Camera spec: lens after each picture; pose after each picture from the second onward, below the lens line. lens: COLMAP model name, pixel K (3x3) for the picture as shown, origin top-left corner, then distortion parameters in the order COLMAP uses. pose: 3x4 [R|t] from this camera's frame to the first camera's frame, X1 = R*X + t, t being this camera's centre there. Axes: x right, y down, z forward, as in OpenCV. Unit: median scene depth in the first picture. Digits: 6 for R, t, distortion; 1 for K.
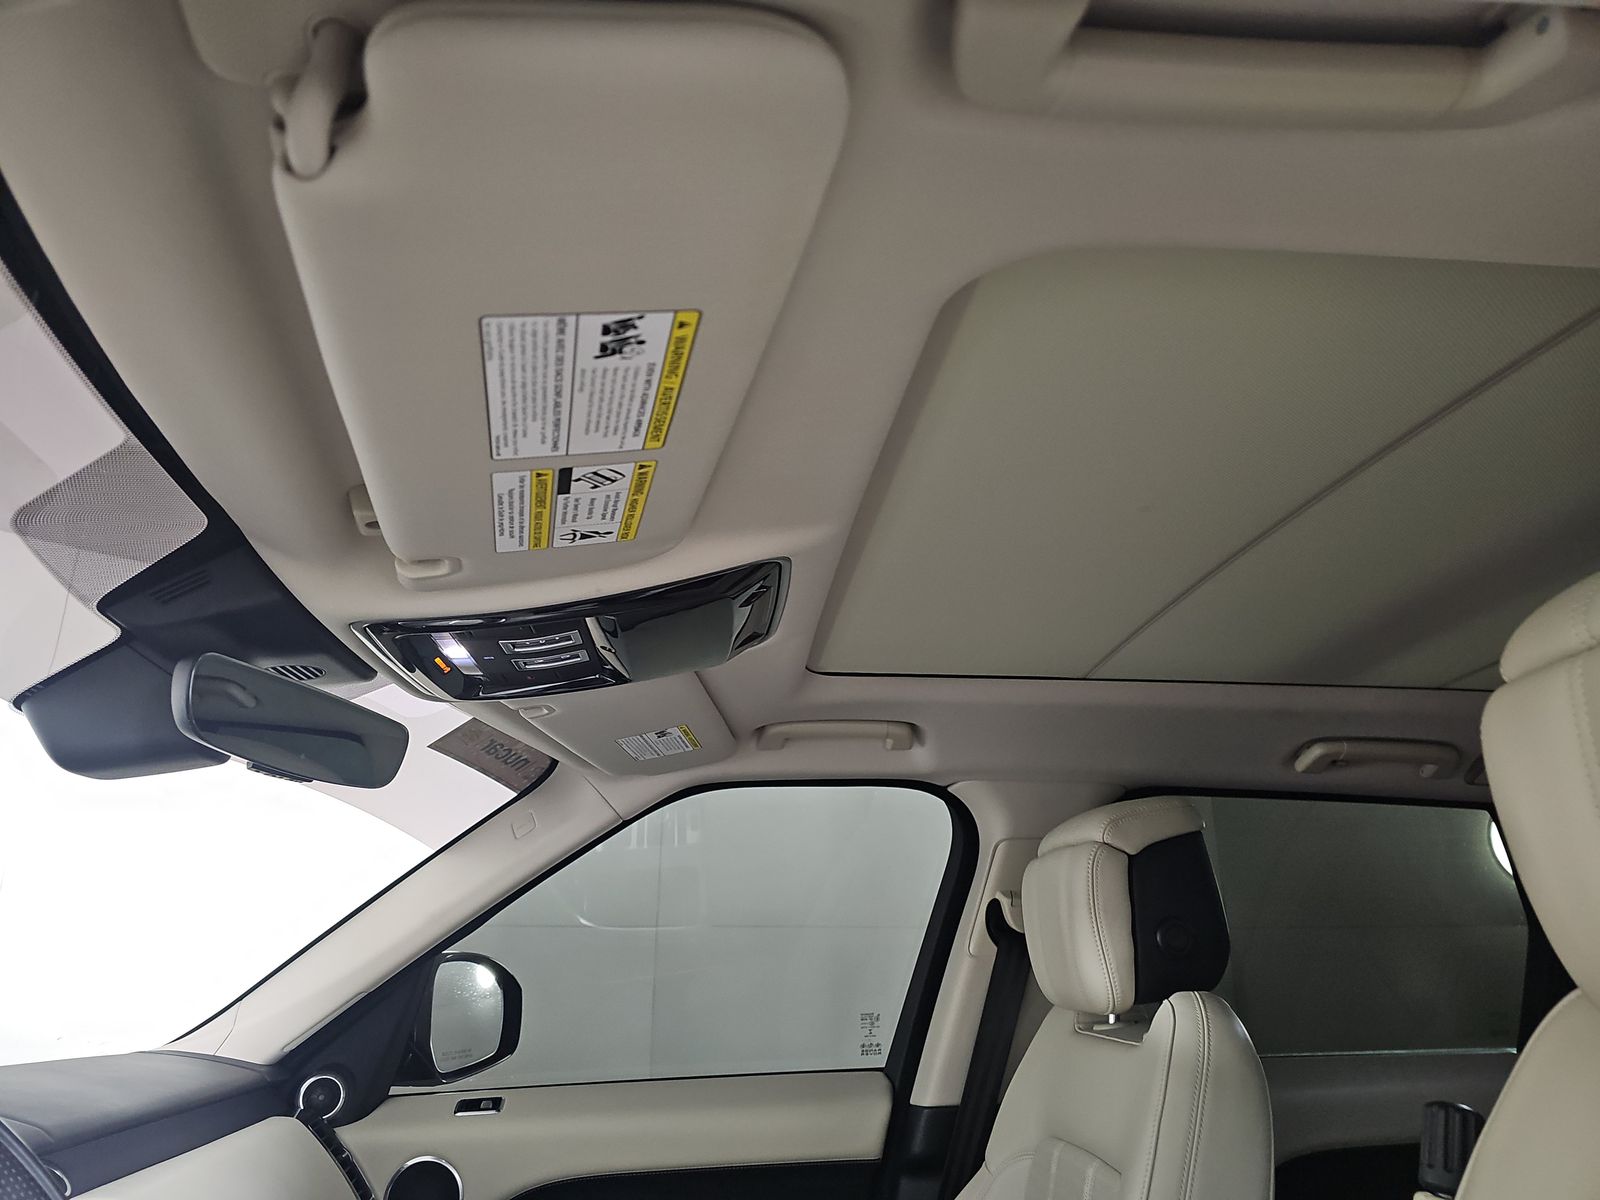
lens RADIAL K [[1036.6, 0, 787.7], [0, 1036.6, 604.5], [0, 0, 1]] dist [0.092727, -0.108011]
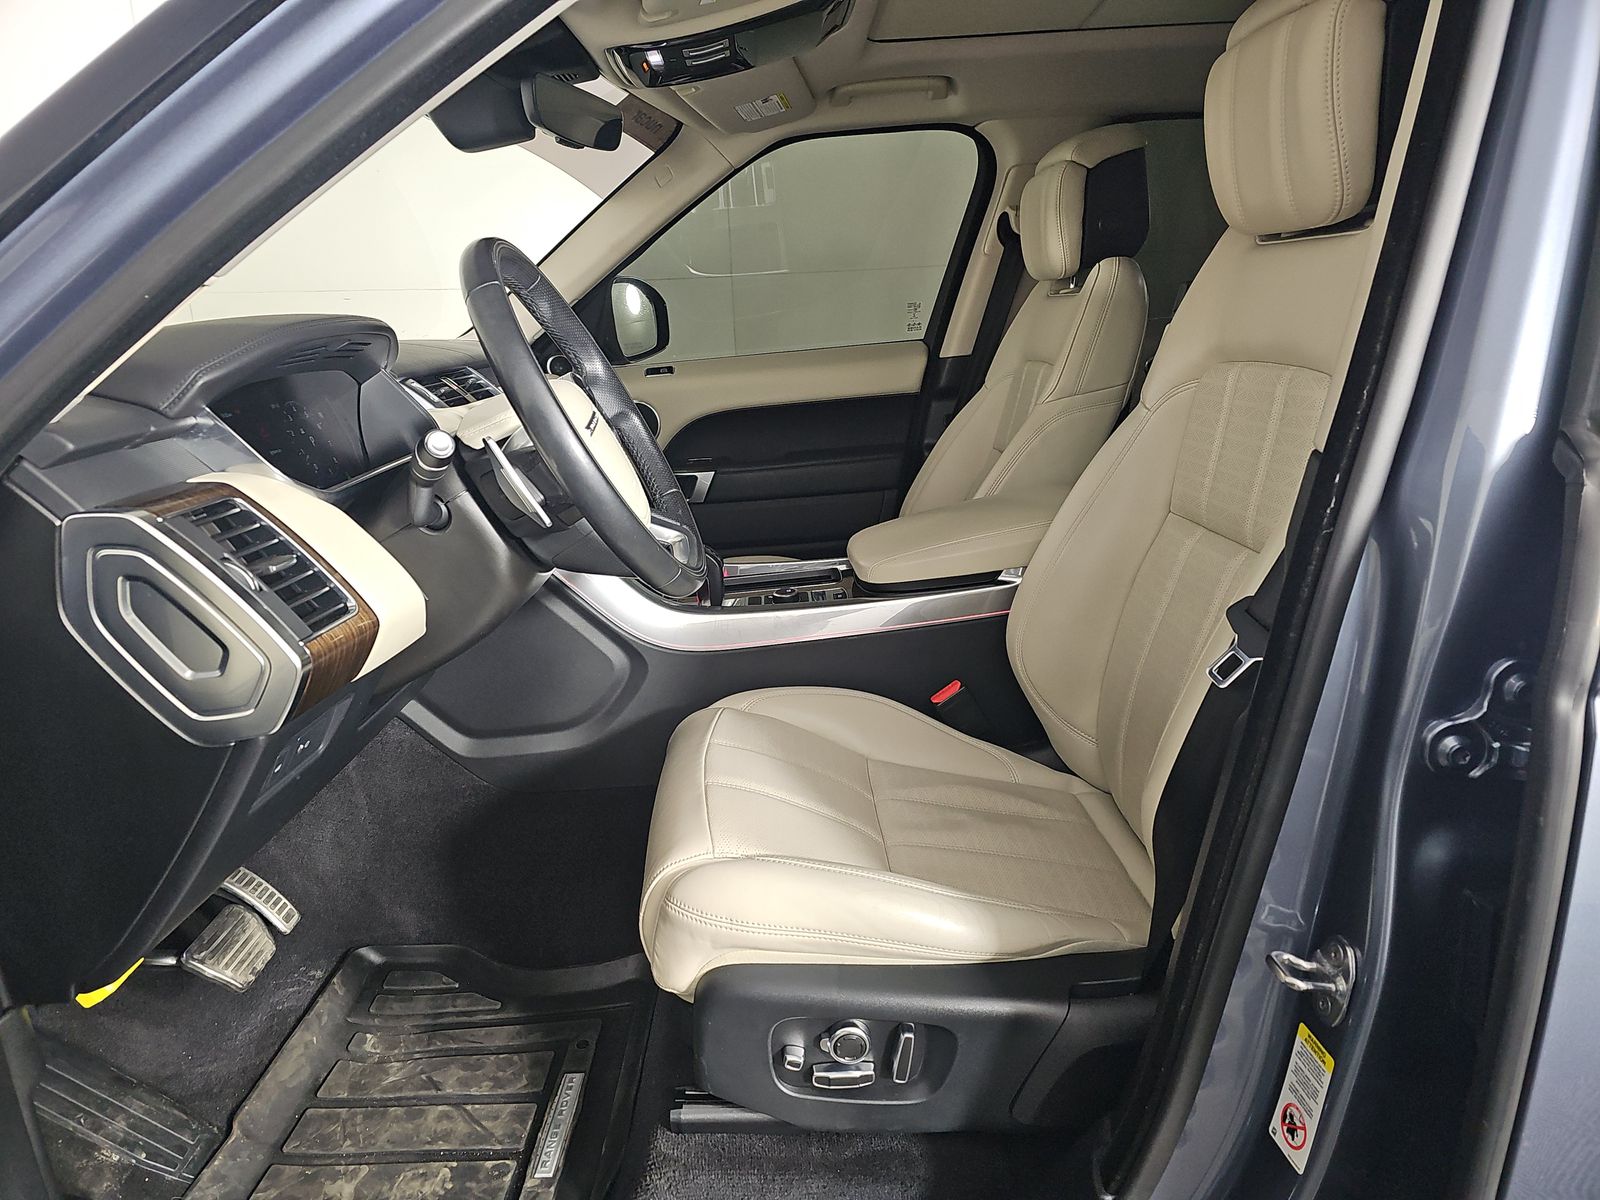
lens RADIAL K [[1036.6, 0, 787.7], [0, 1036.6, 604.5], [0, 0, 1]] dist [0.092727, -0.108011]
pose [[0.997440, -0.035391, -0.062138, -0.022303], [0.064120, 0.827332, 0.558042, -0.088707], [0.031659, -0.560598, 0.827483, -0.477005]]
